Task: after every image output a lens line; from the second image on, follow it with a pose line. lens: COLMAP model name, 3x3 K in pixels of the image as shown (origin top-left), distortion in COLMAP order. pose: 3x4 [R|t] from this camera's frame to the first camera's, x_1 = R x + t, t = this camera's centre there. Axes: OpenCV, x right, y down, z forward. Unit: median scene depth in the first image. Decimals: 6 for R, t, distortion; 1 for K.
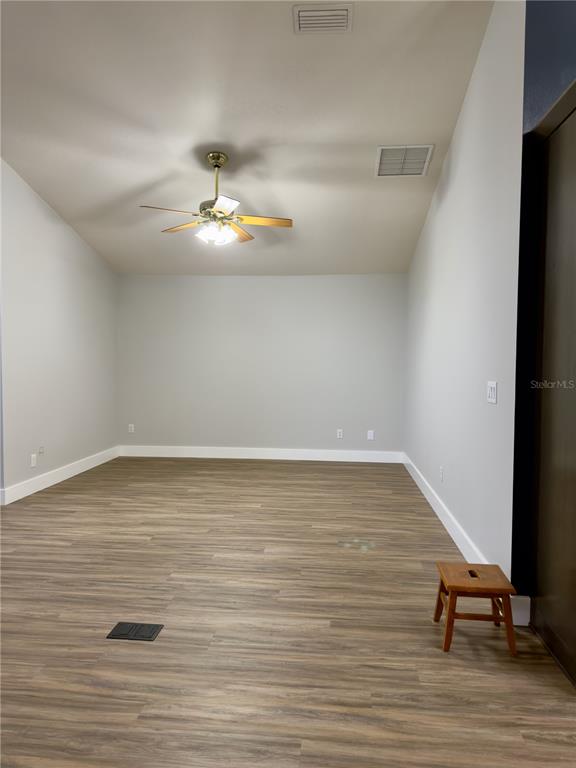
lens RADIAL K [[543.1, 0, 288.0], [0, 543.1, 384.0], [0, 0, 1]] dist [0.099469, -0.119066]
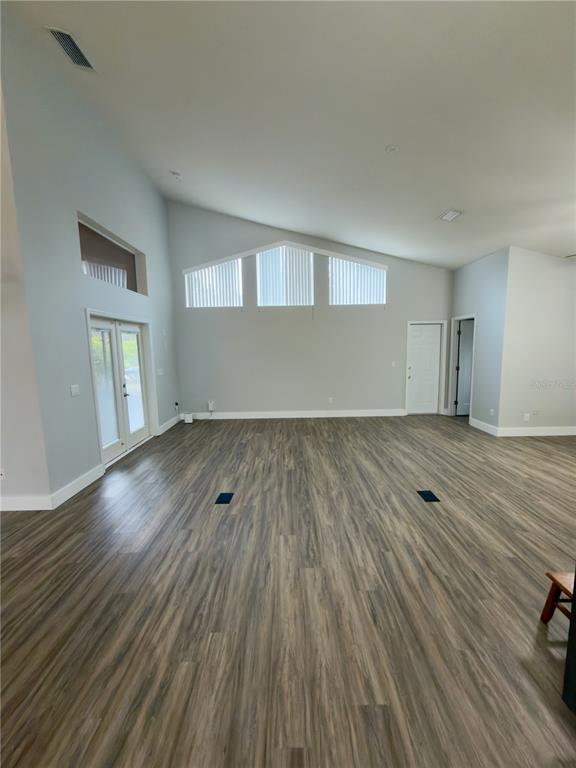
lens RADIAL K [[304.2, 0, 288.0], [0, 304.2, 384.0], [0, 0, 1]] dist [0.001849, -0.000025]
pose [[0.094962, 0.107593, -0.989649, 0.569677], [-0.021210, 0.994135, 0.106046, -0.073748], [0.995255, 0.010920, 0.096687, 0.234728]]
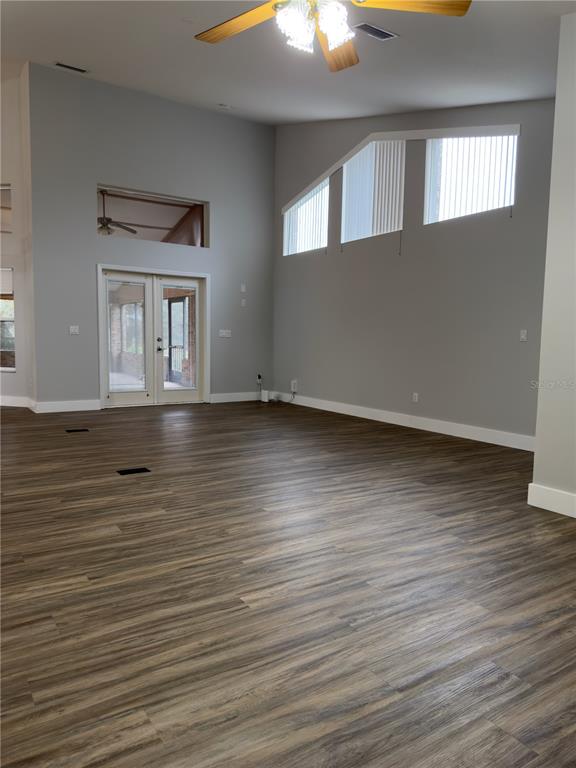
lens RADIAL K [[532.2, 0, 285.7], [0, 532.2, 386.9], [0, 0, 1]] dist [0.165389, -0.350611]
pose [[-0.781819, 0.033391, -0.622610, 0.257574], [-0.049506, 0.992088, 0.115372, -0.008400], [0.621537, 0.121023, -0.773980, 1.768545]]
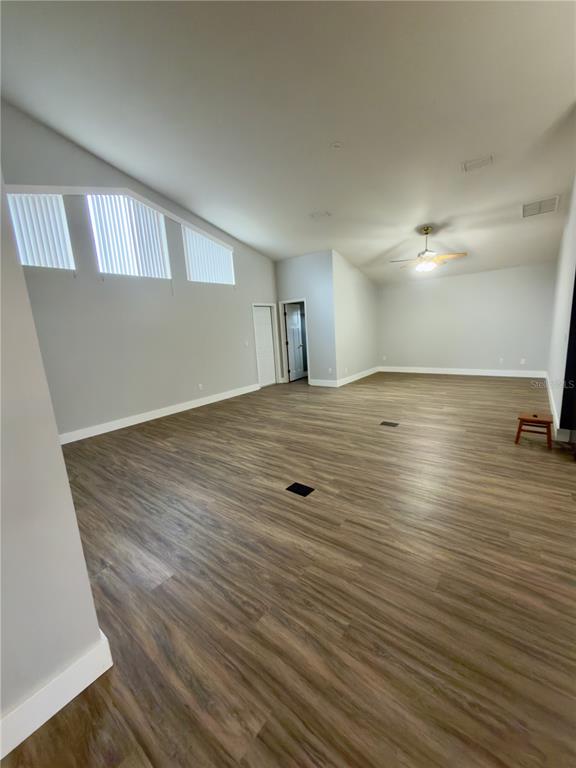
lens RADIAL K [[304.2, 0, 288.0], [0, 304.2, 384.0], [0, 0, 1]] dist [0.001849, -0.000025]
pose [[0.837152, 0.037343, -0.545694, 0.110380], [0.048371, 0.988703, 0.141866, -0.018978], [0.544827, -0.145160, 0.825889, -0.442560]]
